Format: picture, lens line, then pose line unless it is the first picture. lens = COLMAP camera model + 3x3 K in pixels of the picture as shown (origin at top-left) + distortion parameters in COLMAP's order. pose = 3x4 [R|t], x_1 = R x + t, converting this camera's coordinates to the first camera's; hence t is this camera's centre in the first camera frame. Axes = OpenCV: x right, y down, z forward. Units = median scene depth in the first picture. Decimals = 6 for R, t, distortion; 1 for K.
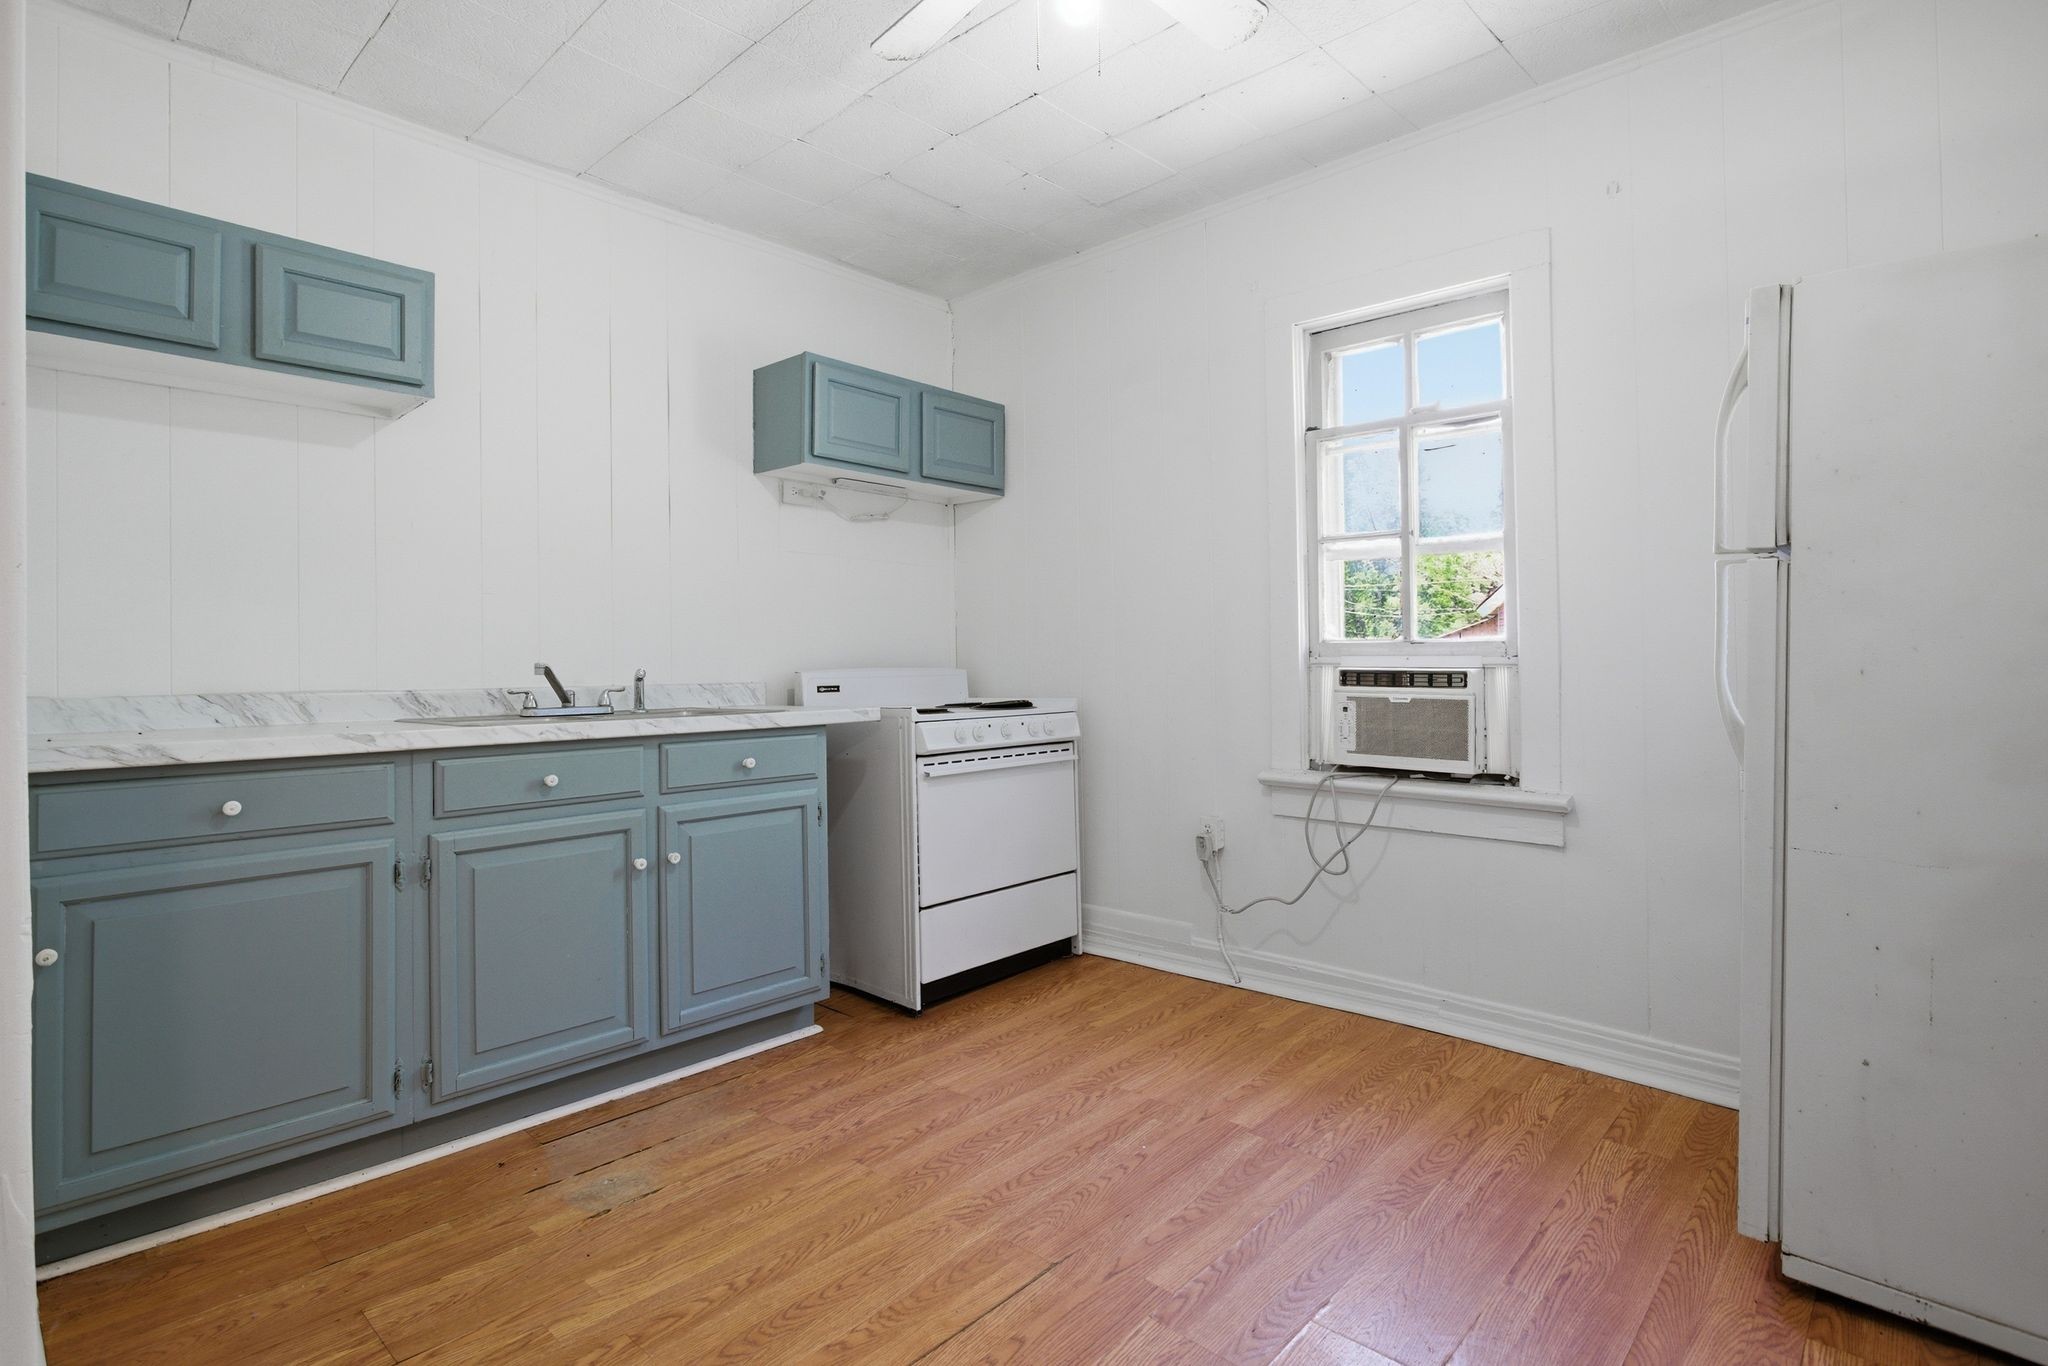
lens RADIAL K [[995.2, 0, 1021.5], [0, 995.2, 650.3], [0, 0, 1]] dist [-0.008950, 0.003976]
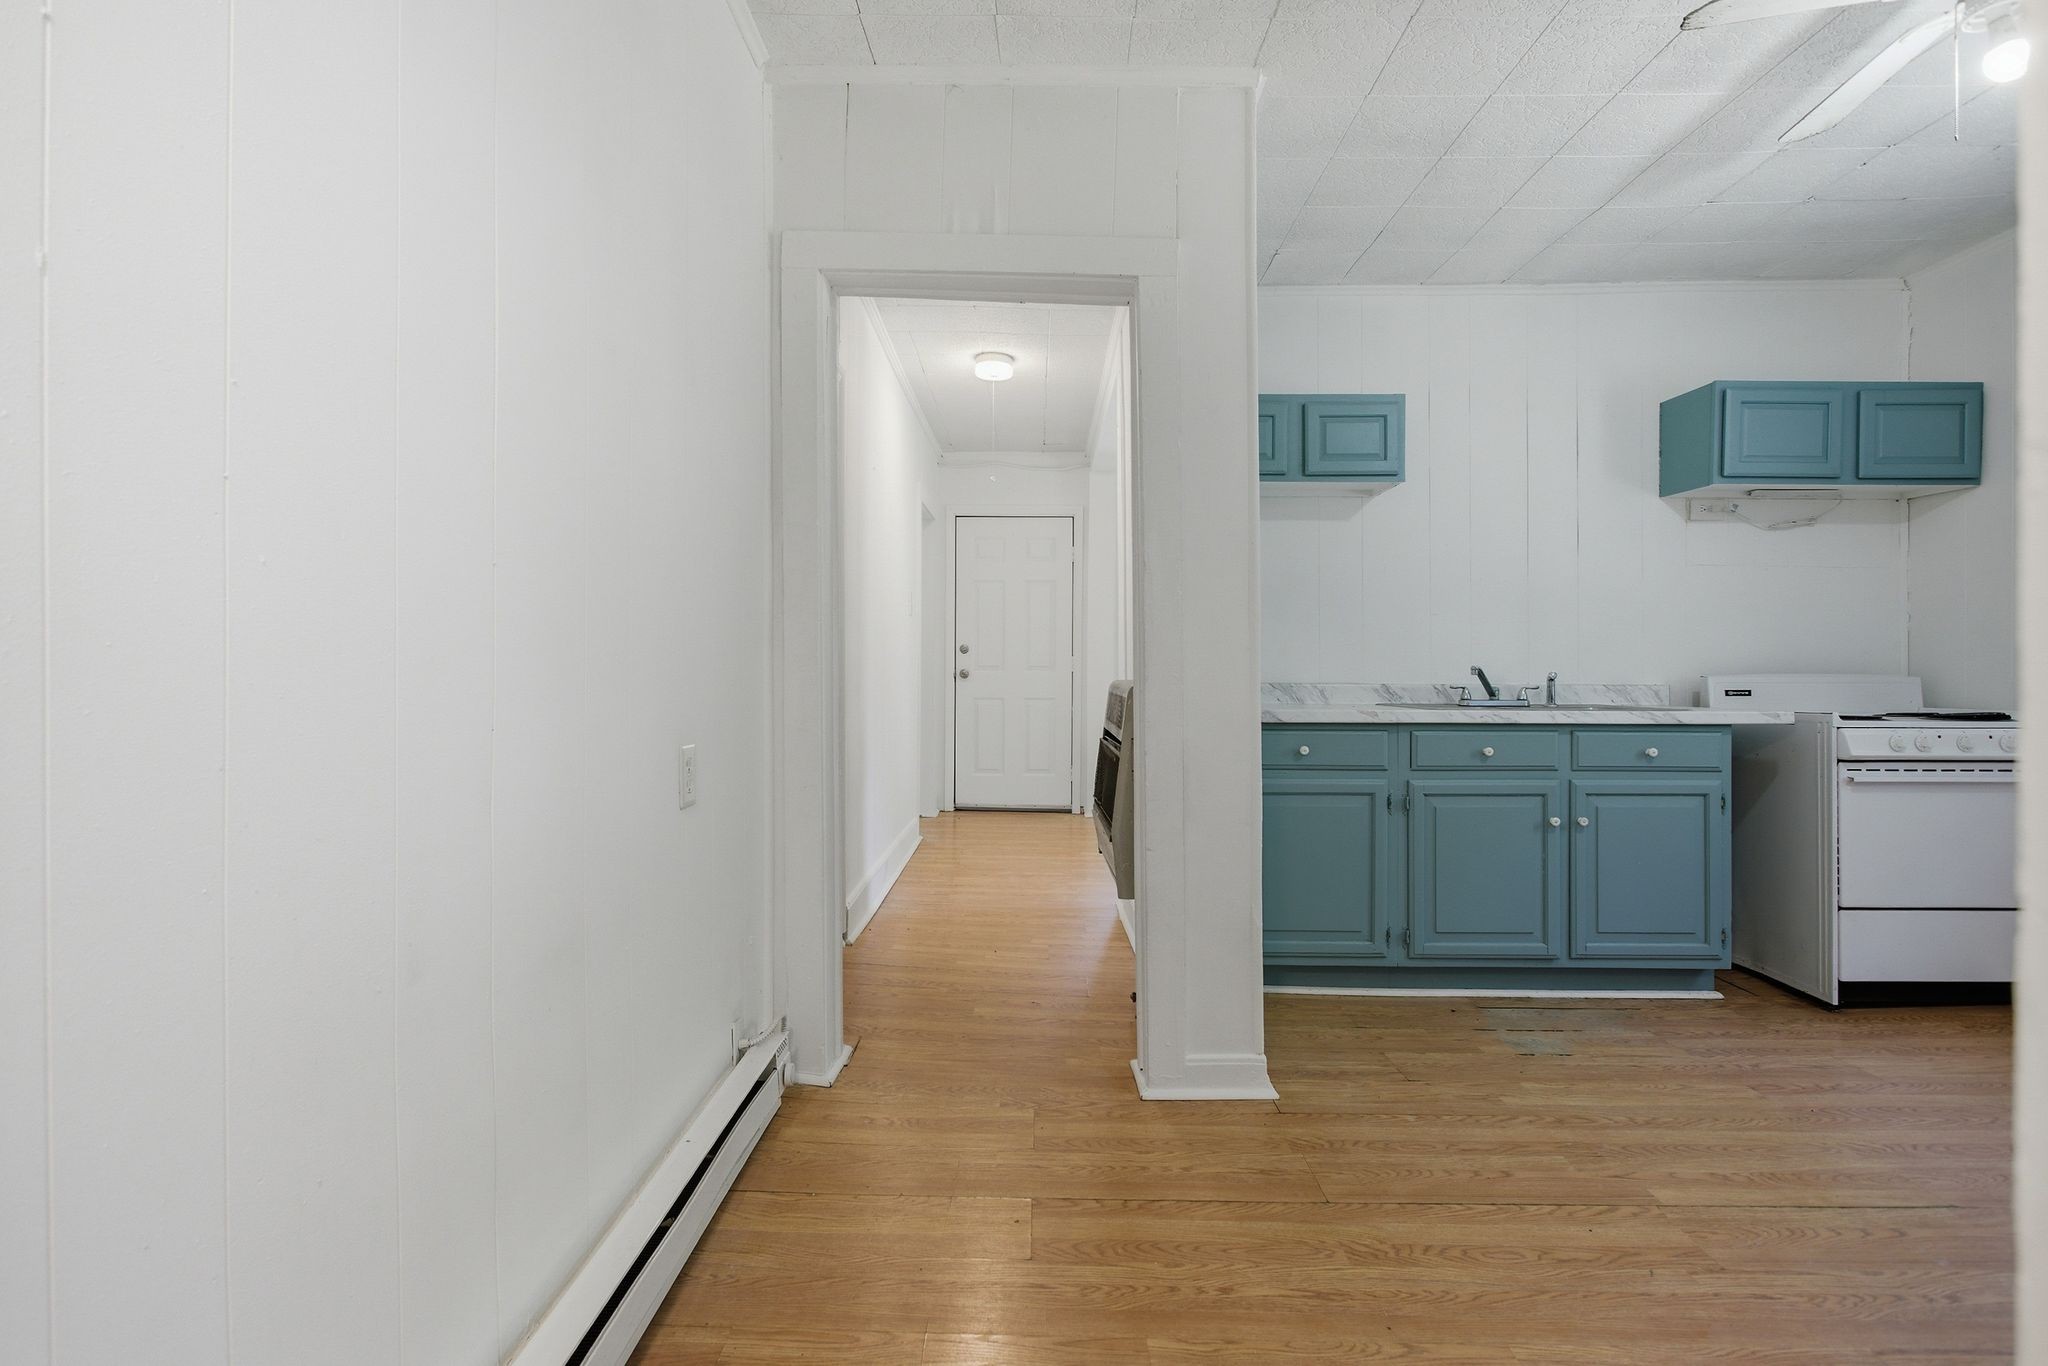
lens RADIAL K [[995.2, 0, 1015.0], [0, 995.2, 669.9], [0, 0, 1]] dist [-0.008950, 0.003976]
pose [[0.668658, 0.014663, -0.743425, 0.098393], [0.000981, 0.999787, 0.020602, -0.010341], [0.743569, -0.014505, 0.668501, -0.360926]]
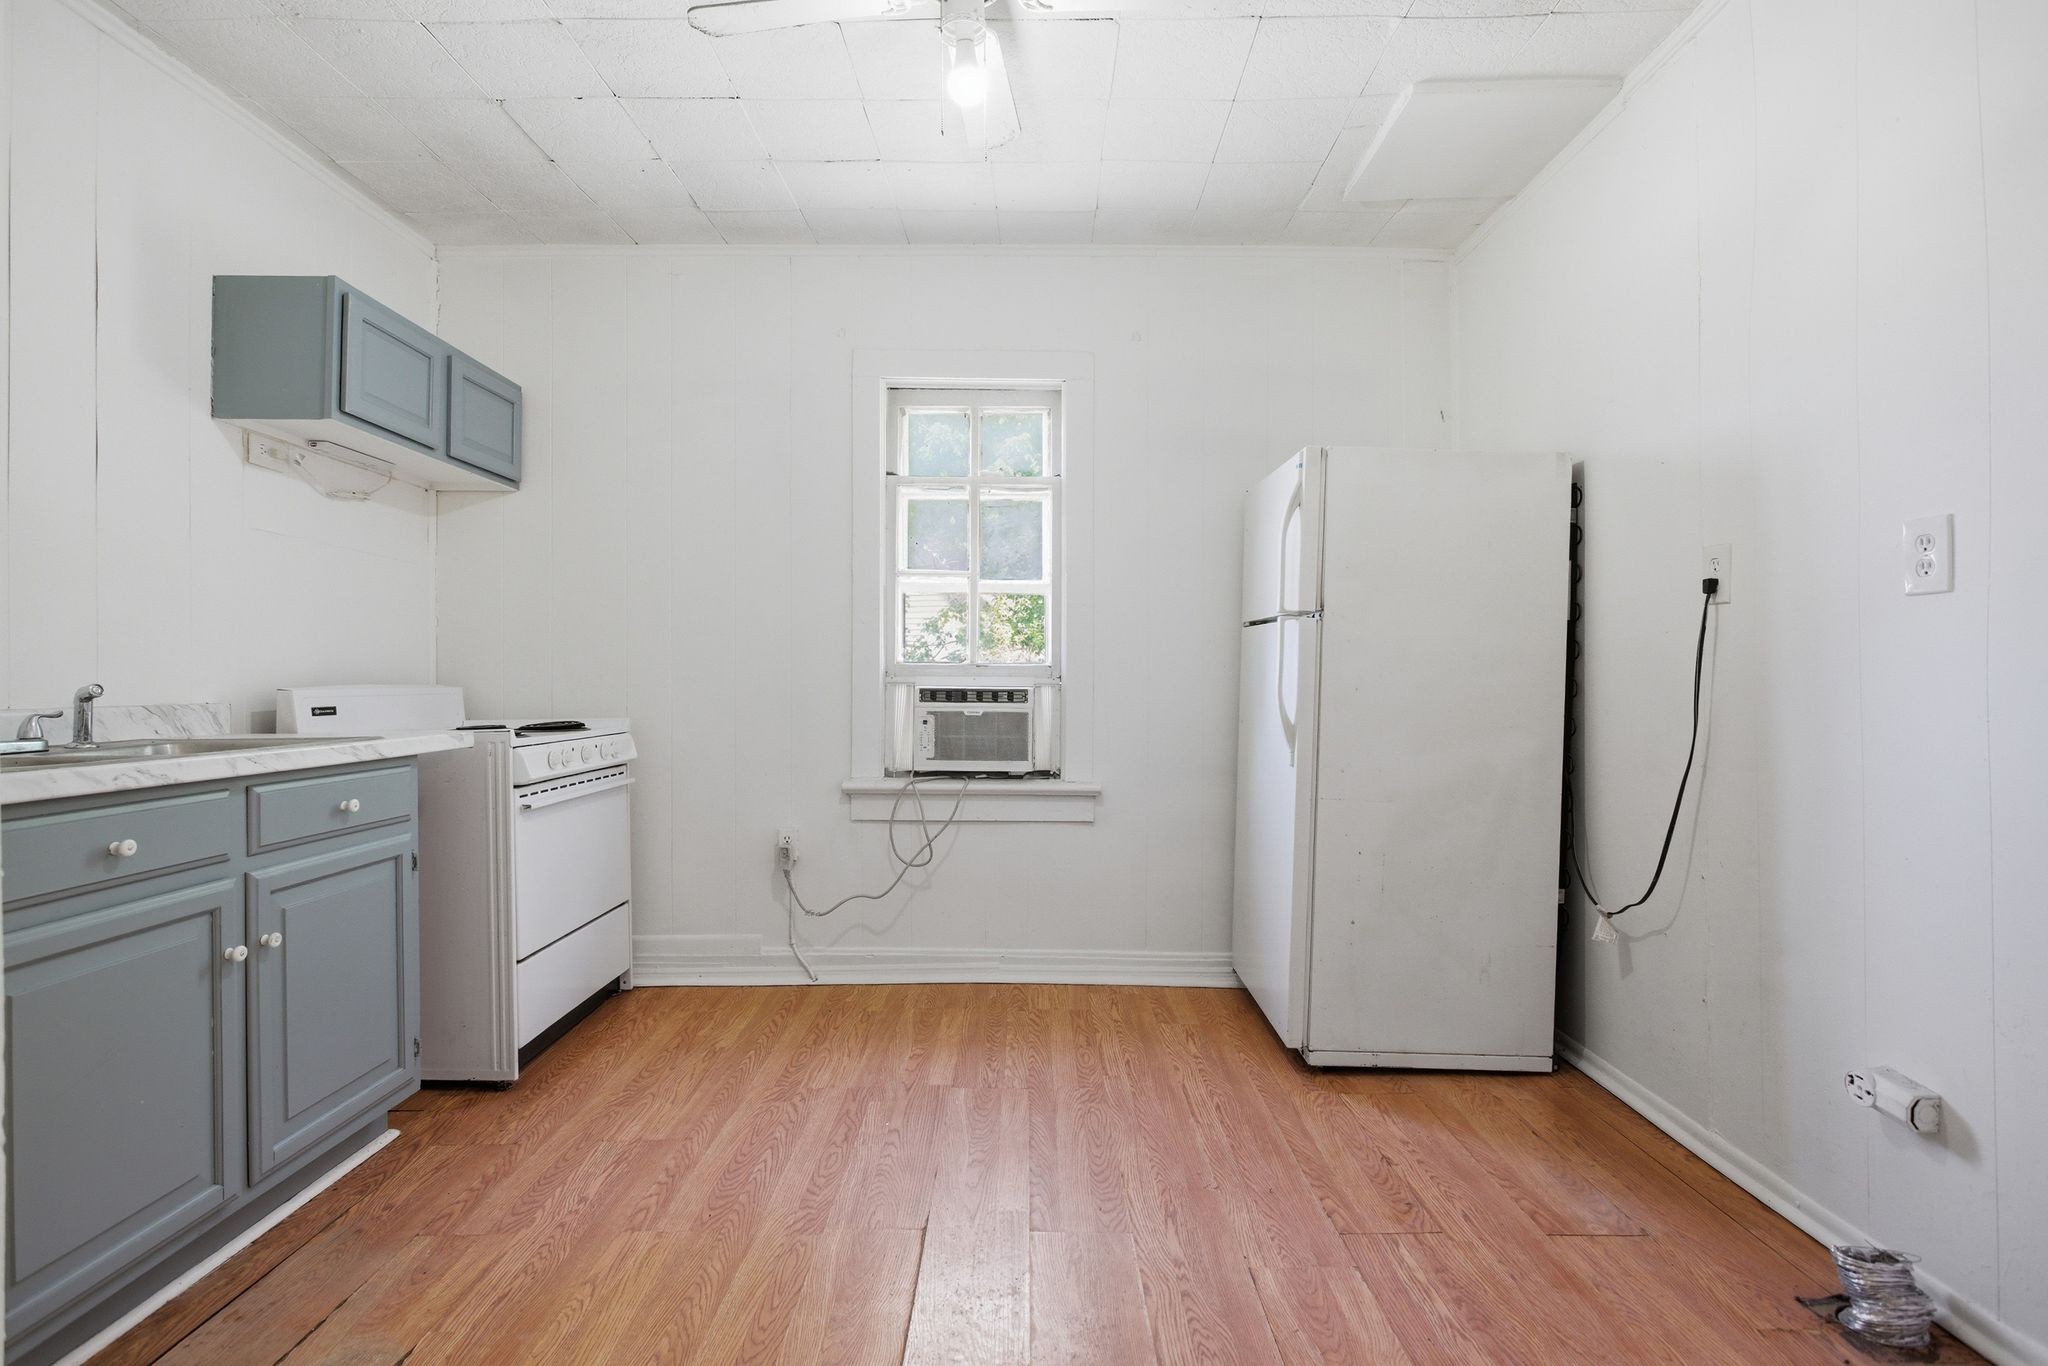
lens RADIAL K [[995.2, 0, 1011.2], [0, 995.2, 679.3], [0, 0, 1]] dist [-0.008950, 0.003976]
pose [[0.741418, 0.008959, 0.670984, -0.416619], [-0.014735, 0.999887, 0.002930, 0.004919], [-0.670882, -0.012059, 0.741466, 0.085461]]
